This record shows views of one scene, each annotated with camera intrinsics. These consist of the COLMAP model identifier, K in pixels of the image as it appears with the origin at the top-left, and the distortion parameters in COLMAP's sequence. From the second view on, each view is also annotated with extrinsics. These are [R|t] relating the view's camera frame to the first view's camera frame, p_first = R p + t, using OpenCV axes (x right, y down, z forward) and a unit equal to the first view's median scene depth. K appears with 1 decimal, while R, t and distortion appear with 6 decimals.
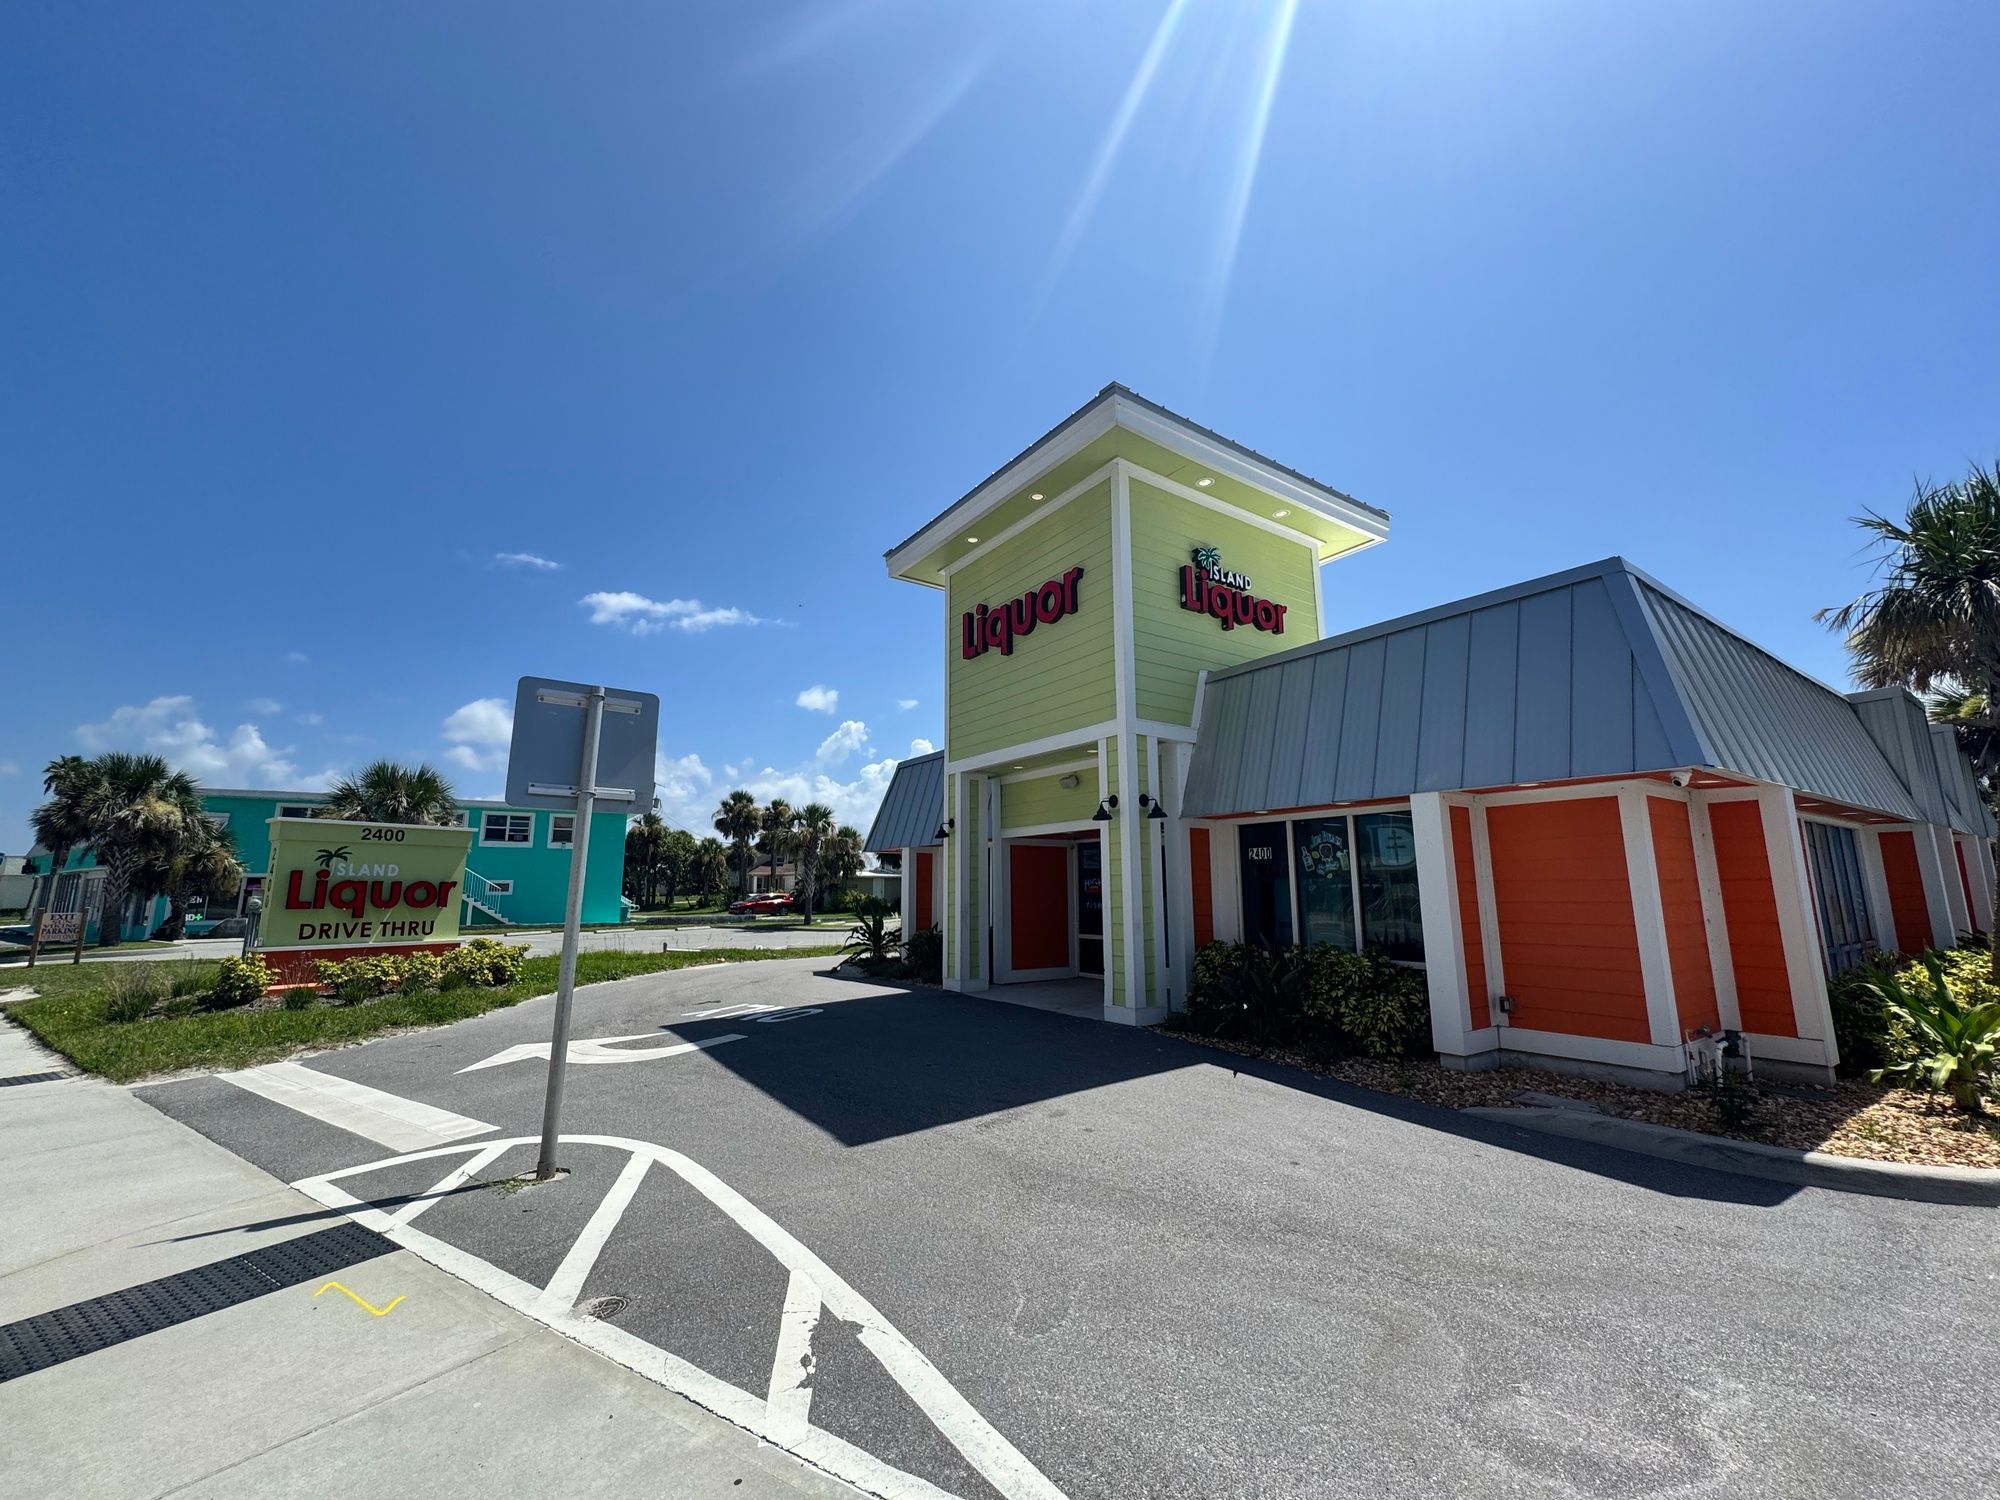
lens RADIAL K [[812.0, 0, 1030.8], [0, 812.0, 746.1], [0, 0, 1]] dist [-0.013112, 0.000252]
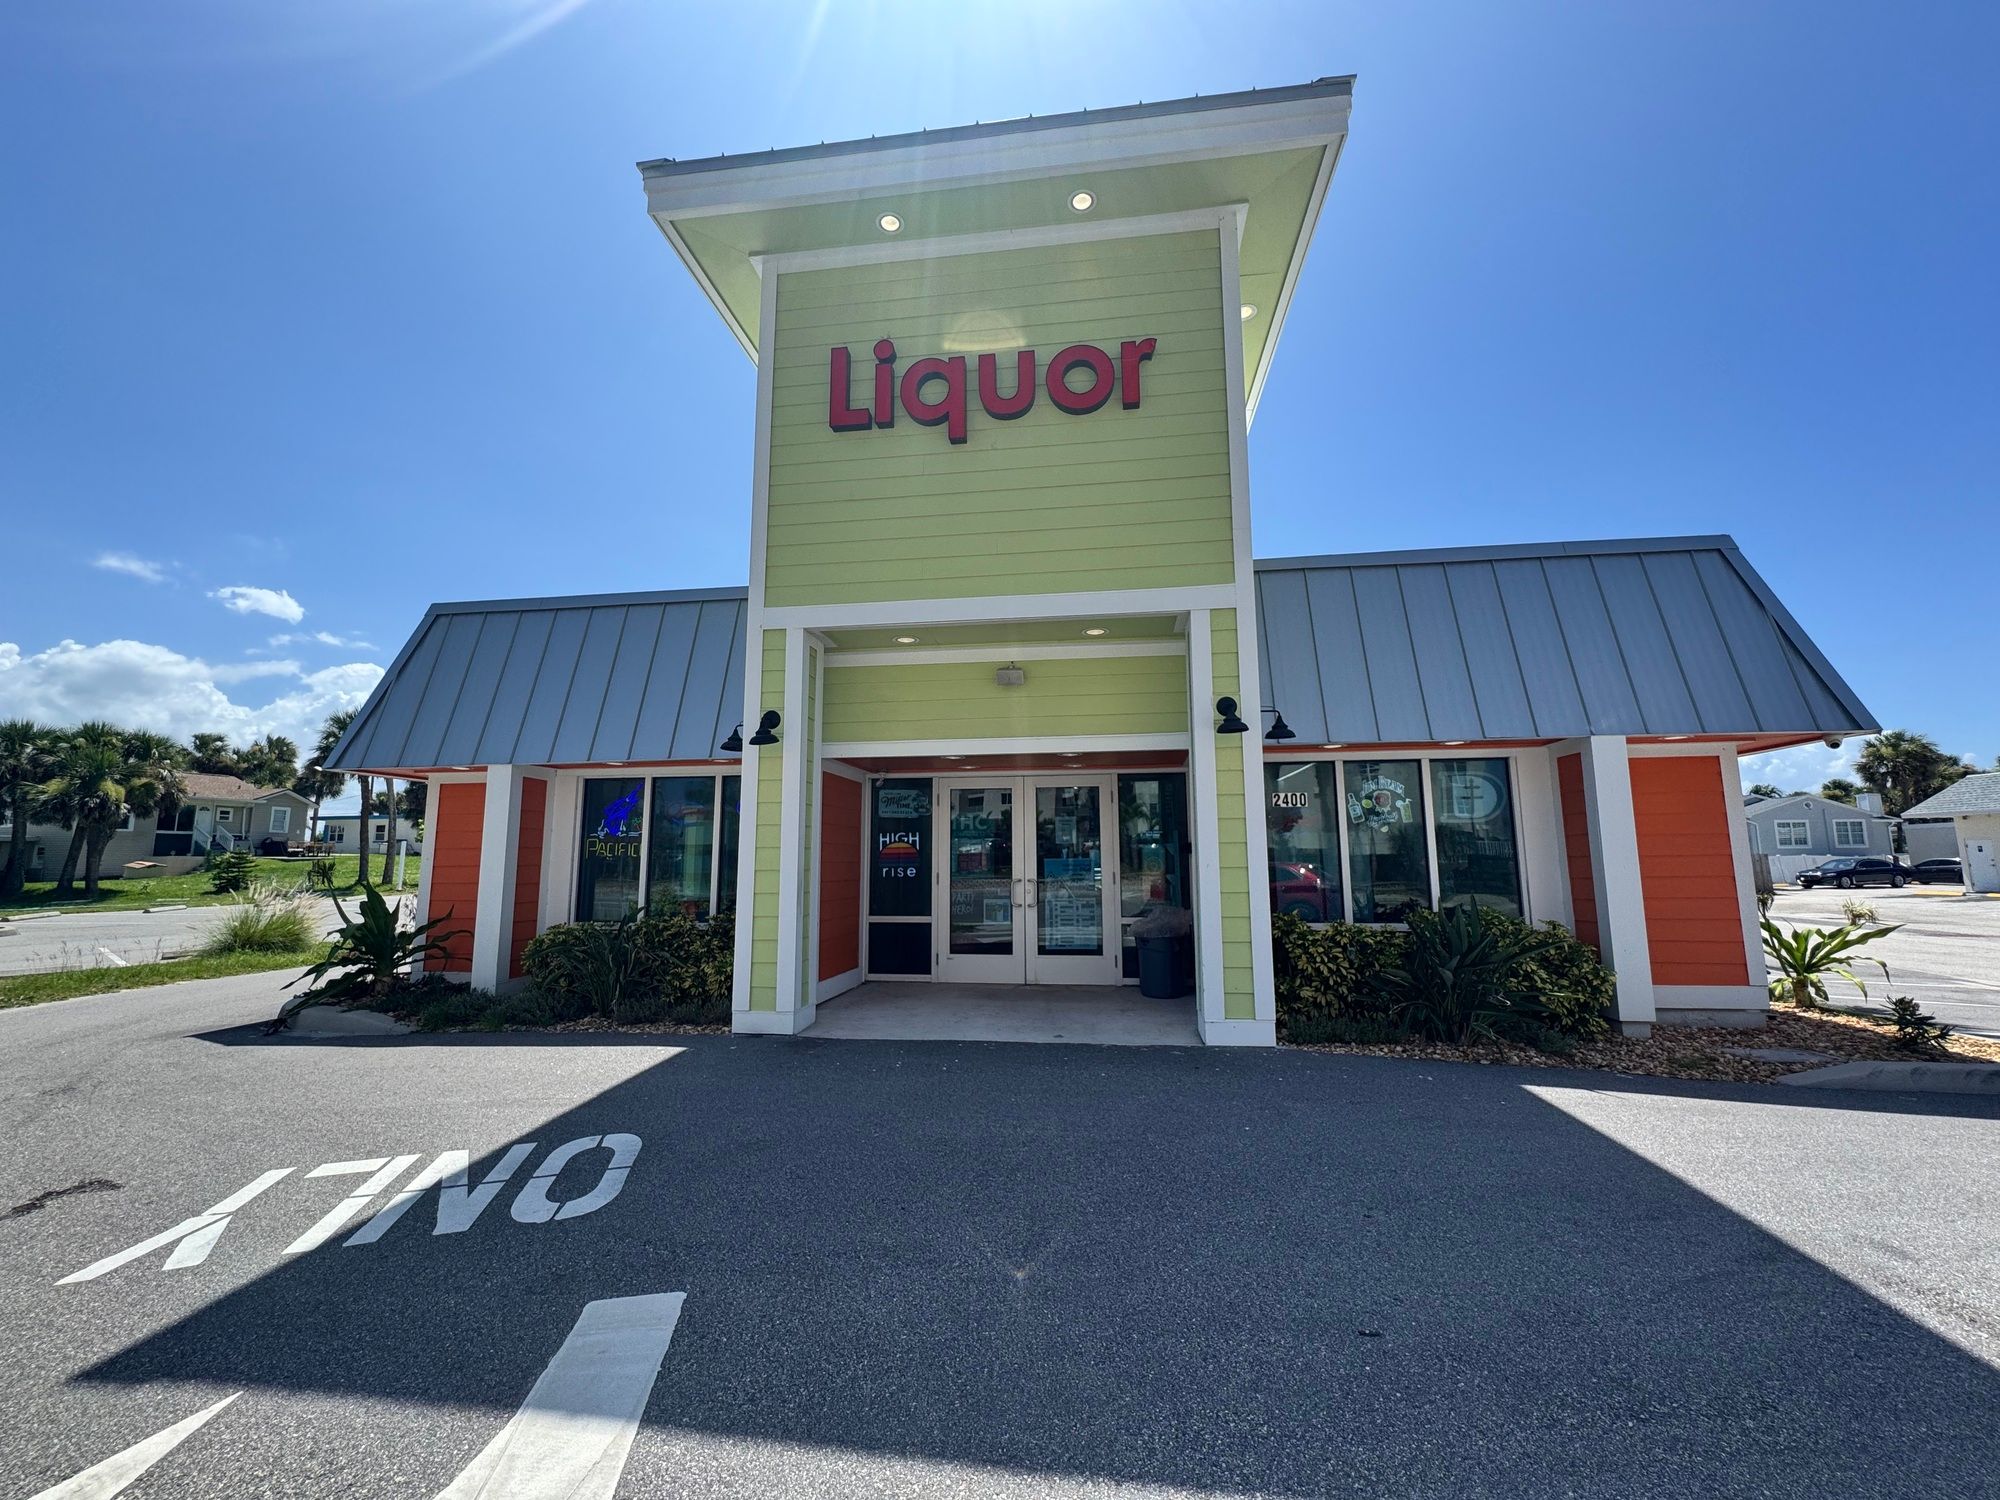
lens RADIAL K [[812.0, 0, 1030.8], [0, 812.0, 746.1], [0, 0, 1]] dist [-0.013112, 0.000252]
pose [[0.689220, 0.093198, 0.718533, -0.372282], [-0.125481, 0.992061, -0.008315, 0.096348], [-0.713603, -0.084432, 0.695443, 0.515829]]
